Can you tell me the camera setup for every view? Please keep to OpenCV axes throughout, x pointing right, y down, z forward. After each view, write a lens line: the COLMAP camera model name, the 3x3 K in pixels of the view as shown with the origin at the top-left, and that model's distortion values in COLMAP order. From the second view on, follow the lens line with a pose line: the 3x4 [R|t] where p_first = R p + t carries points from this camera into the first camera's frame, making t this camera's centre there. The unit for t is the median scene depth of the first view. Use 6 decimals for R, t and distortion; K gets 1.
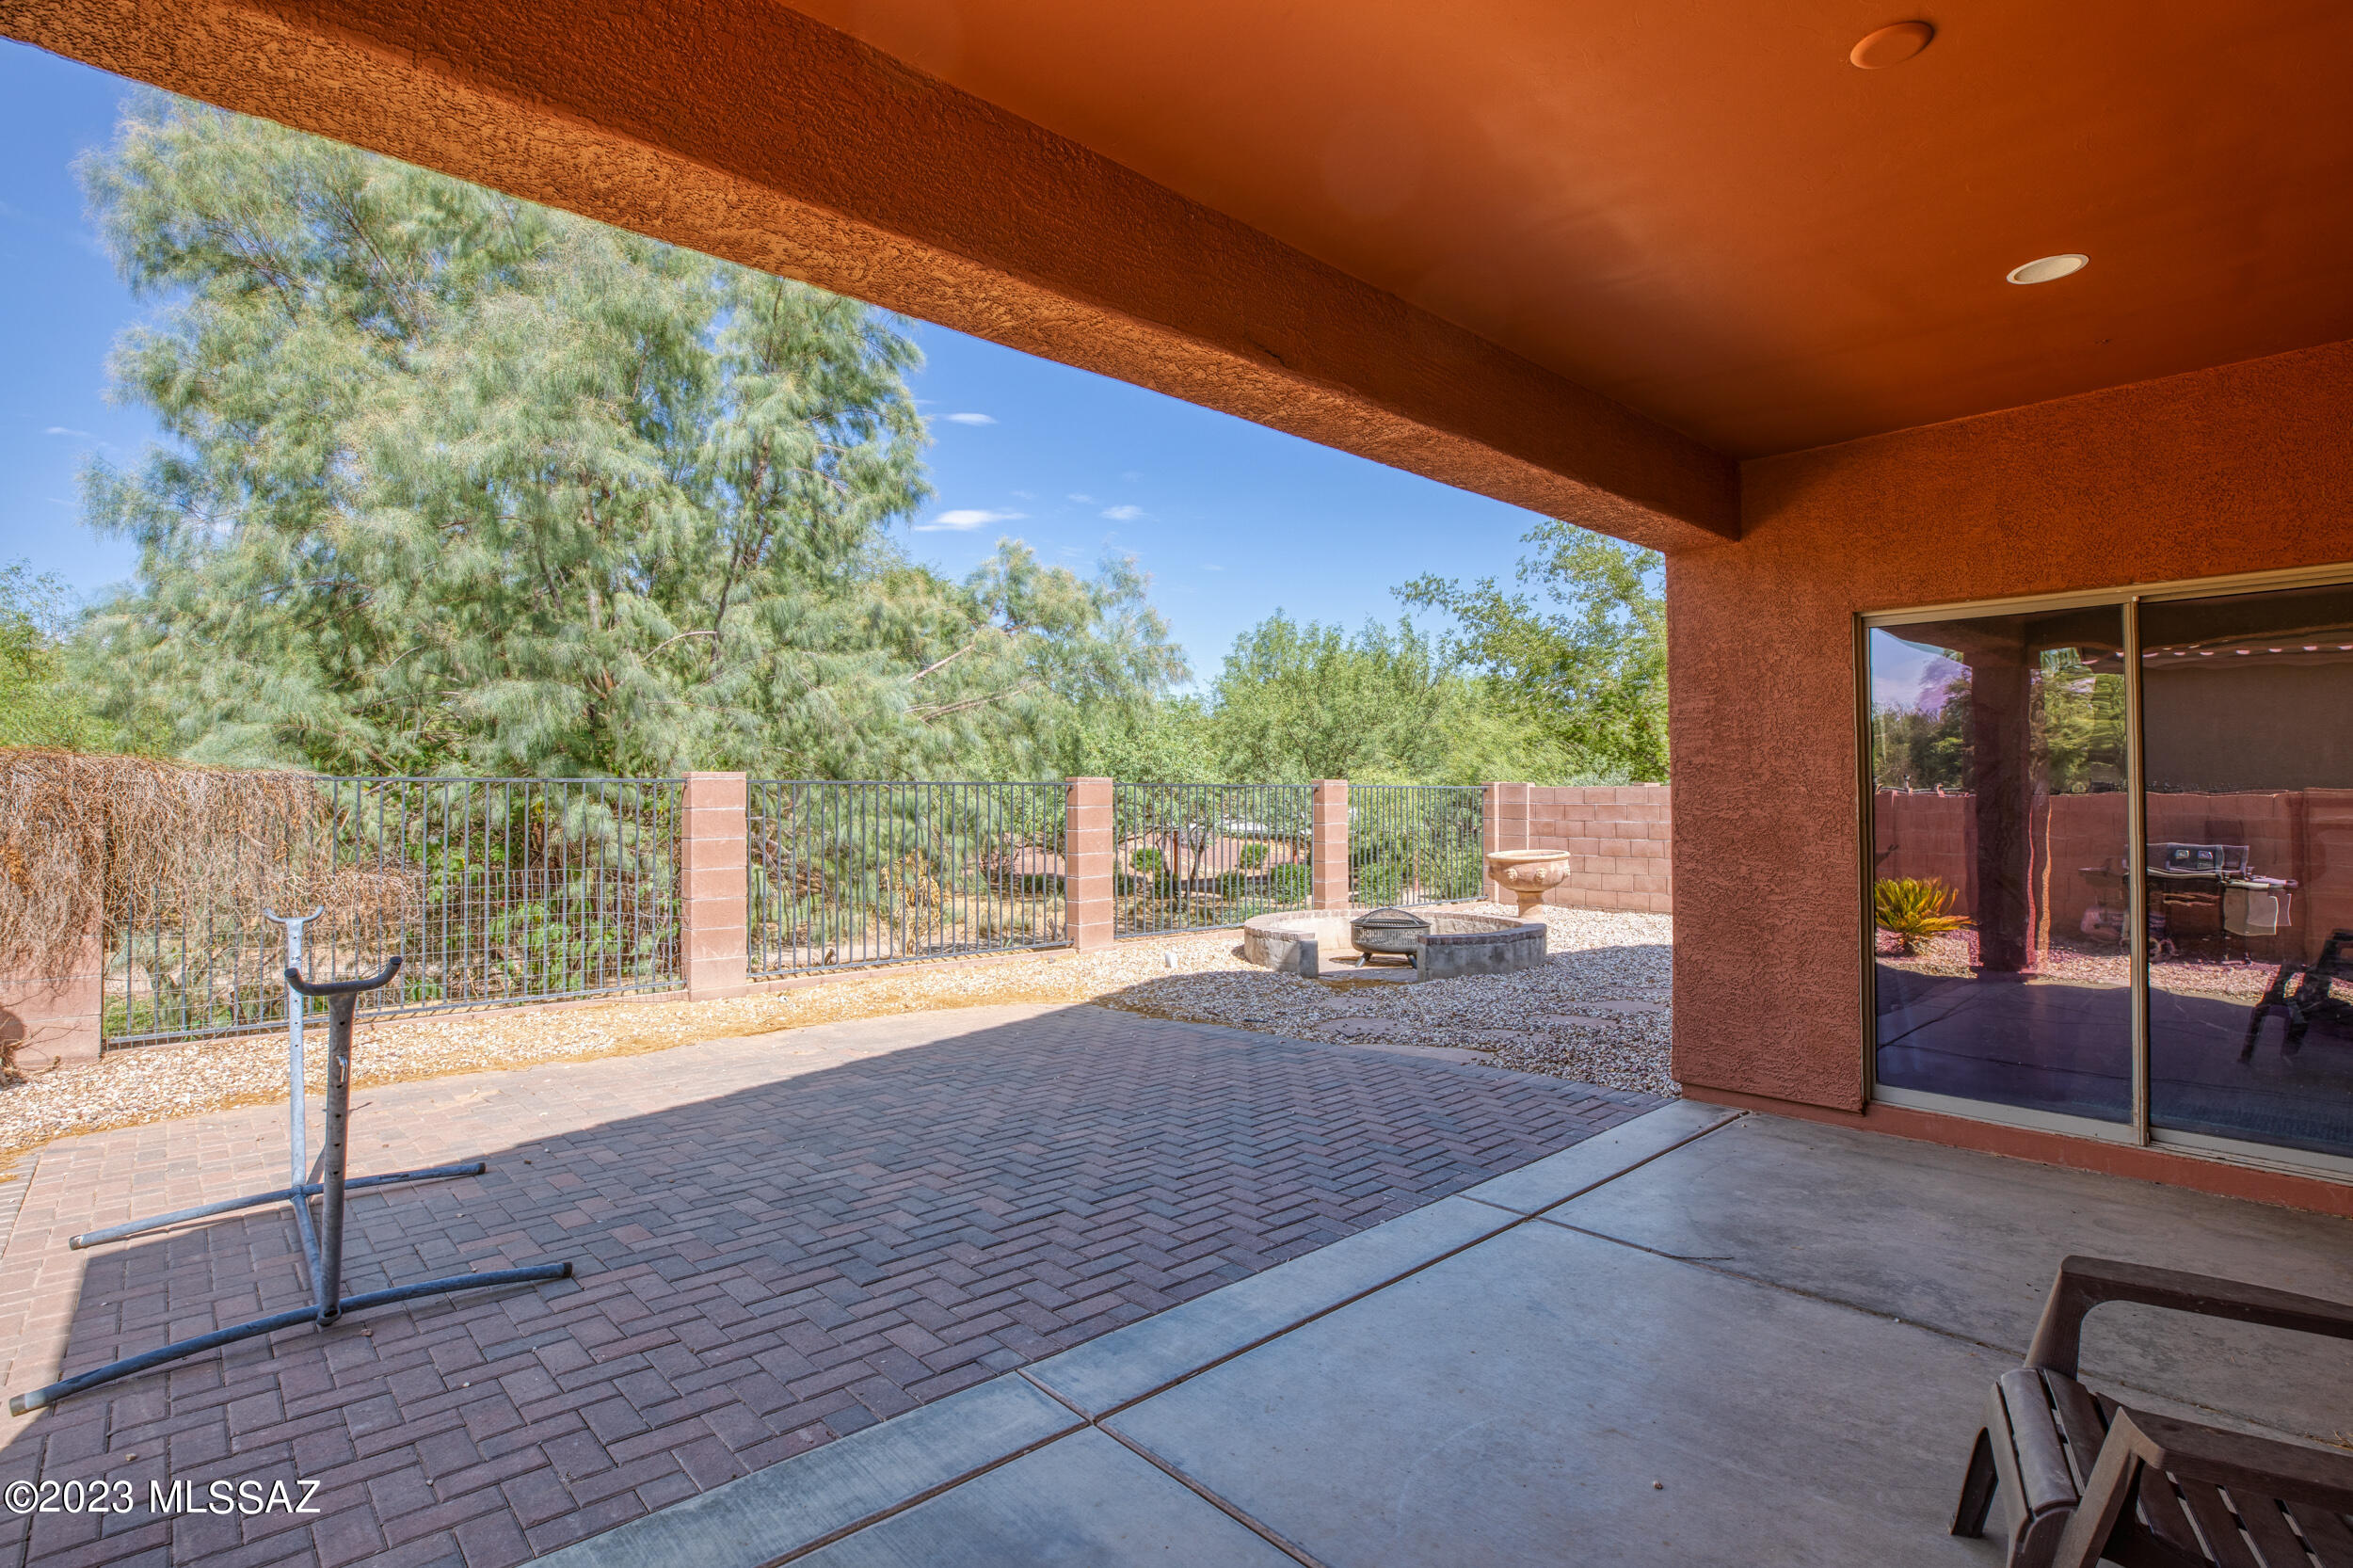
lens RADIAL K [[1098.0, 0, 1158.8], [0, 1098.0, 779.4], [0, 0, 1]] dist [-0.046331, 0.015155]
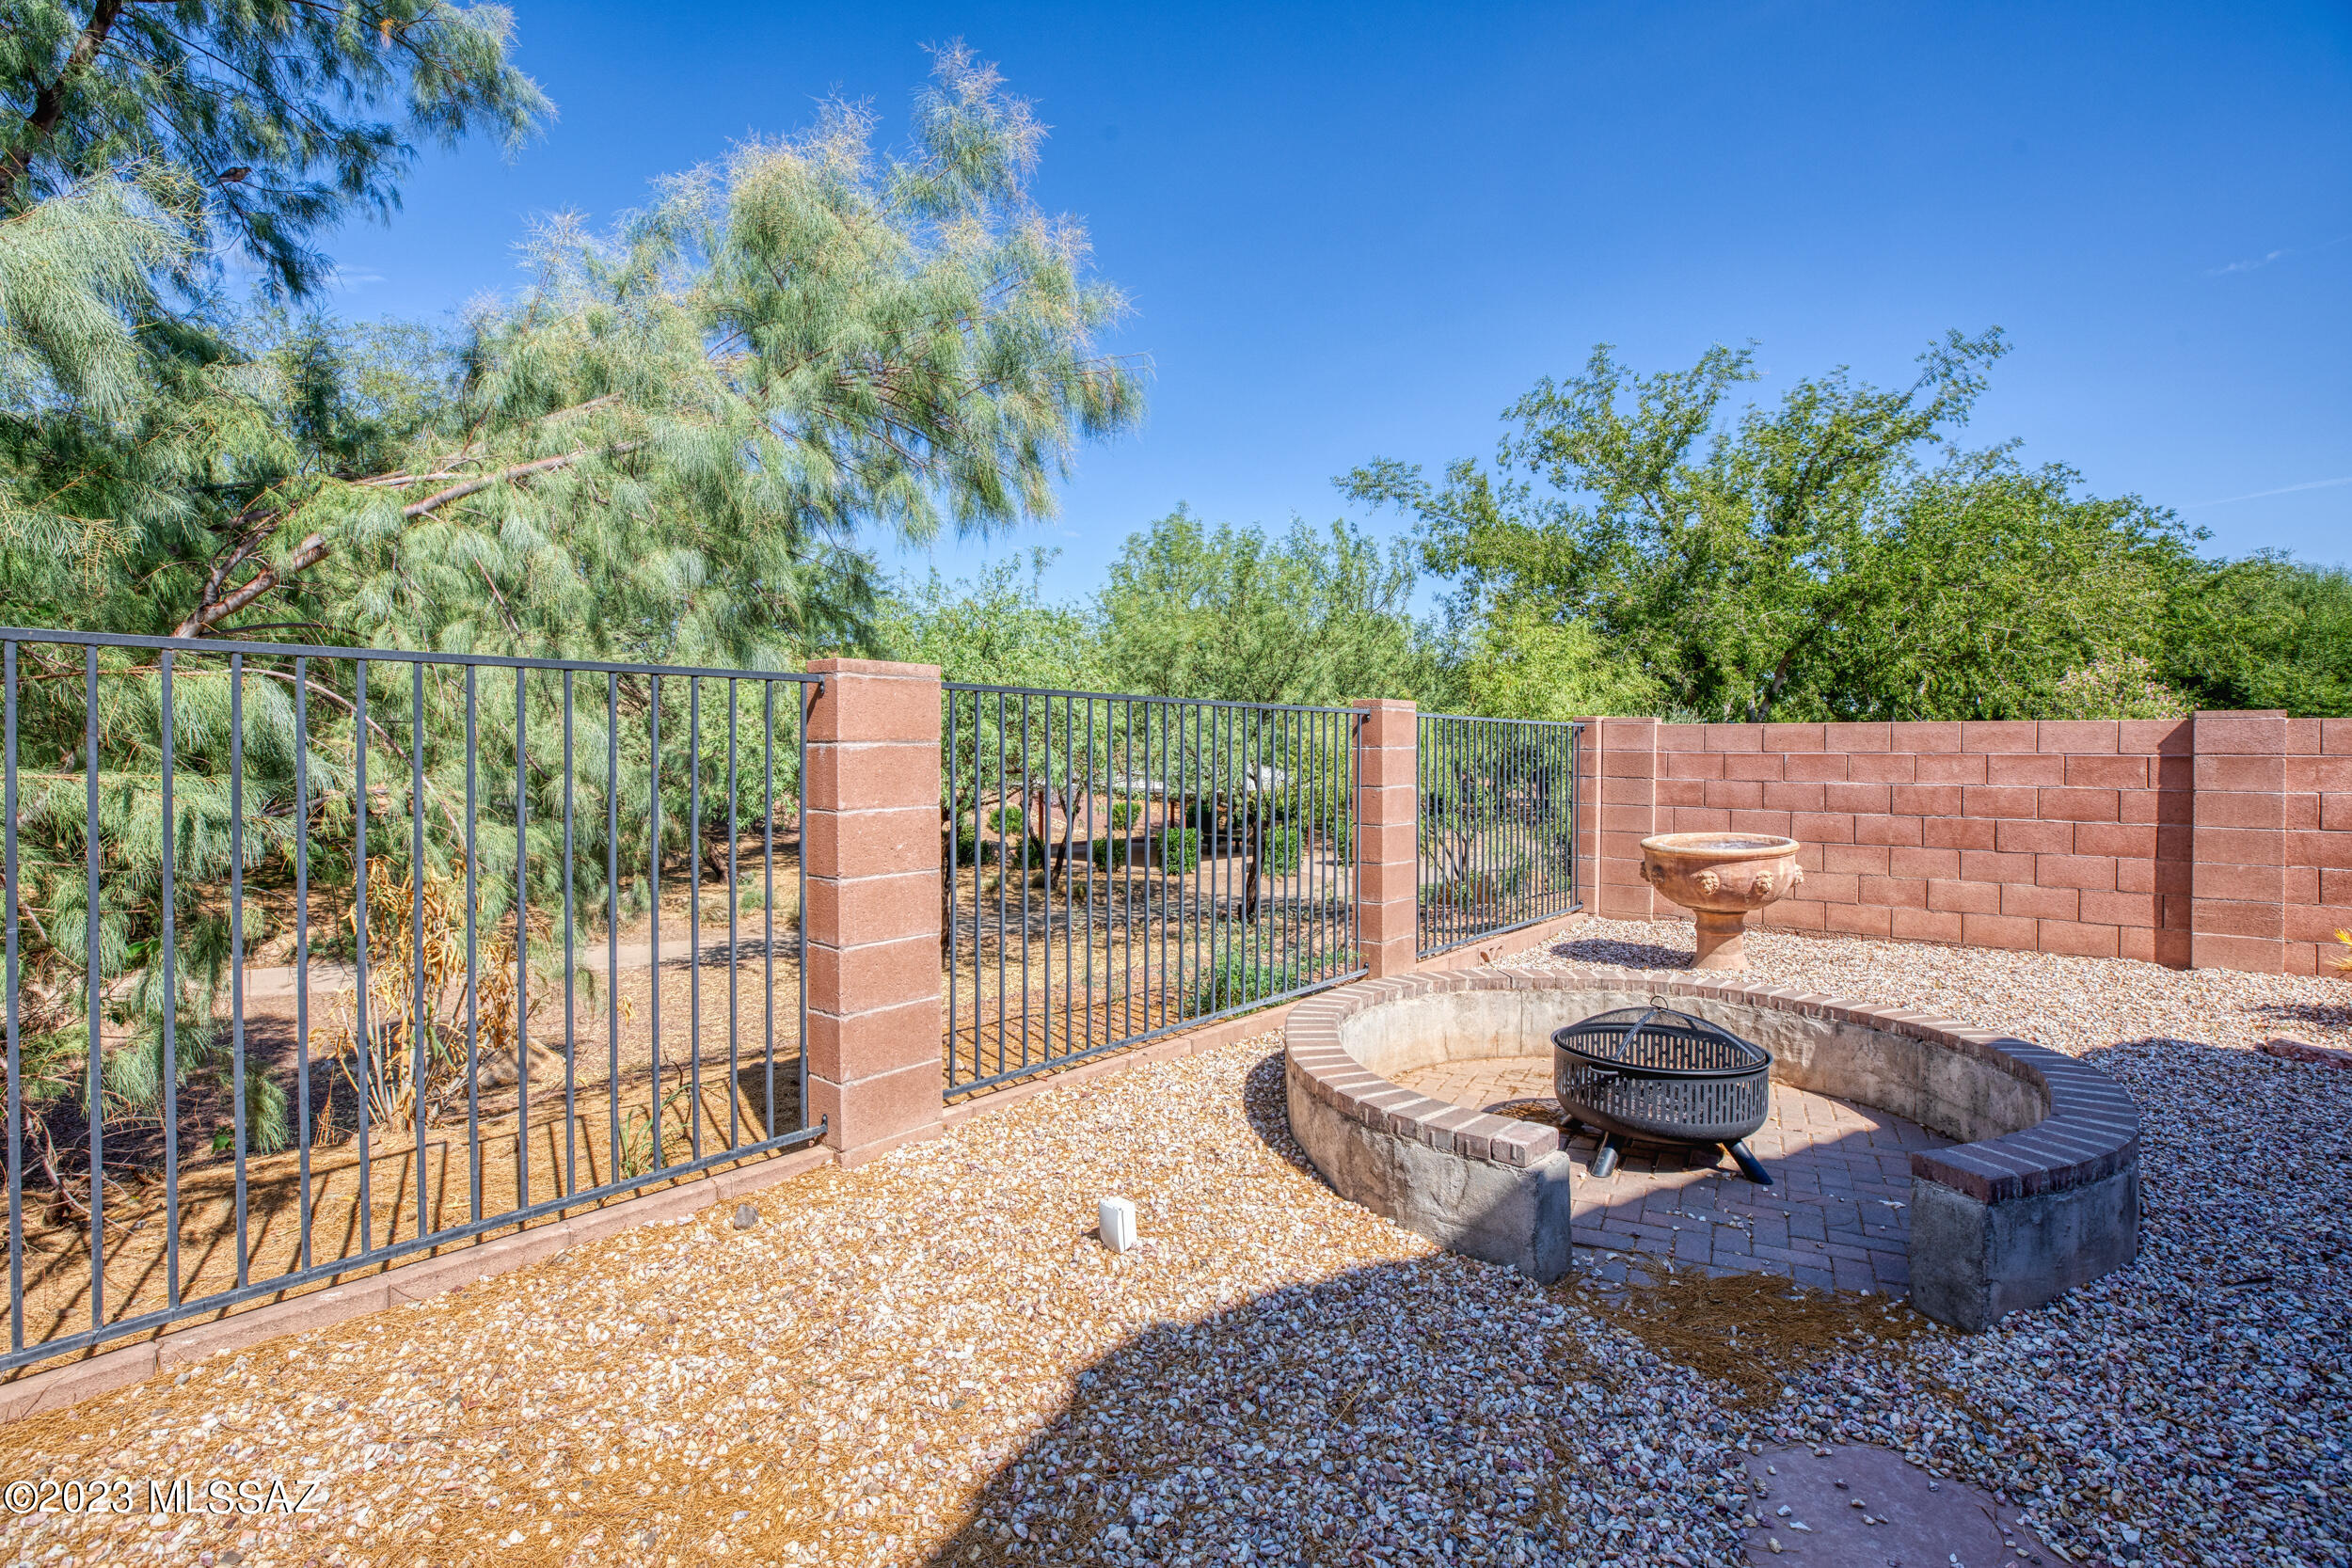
lens RADIAL K [[1097.4, 0, 1158.3], [0, 1097.4, 779.4], [0, 0, 1]] dist [-0.046331, 0.015155]
pose [[0.991690, 0.002574, 0.128624, -0.013095], [-0.007875, 0.999139, 0.040725, 0.016416], [-0.128409, -0.041399, 0.990857, 0.497609]]
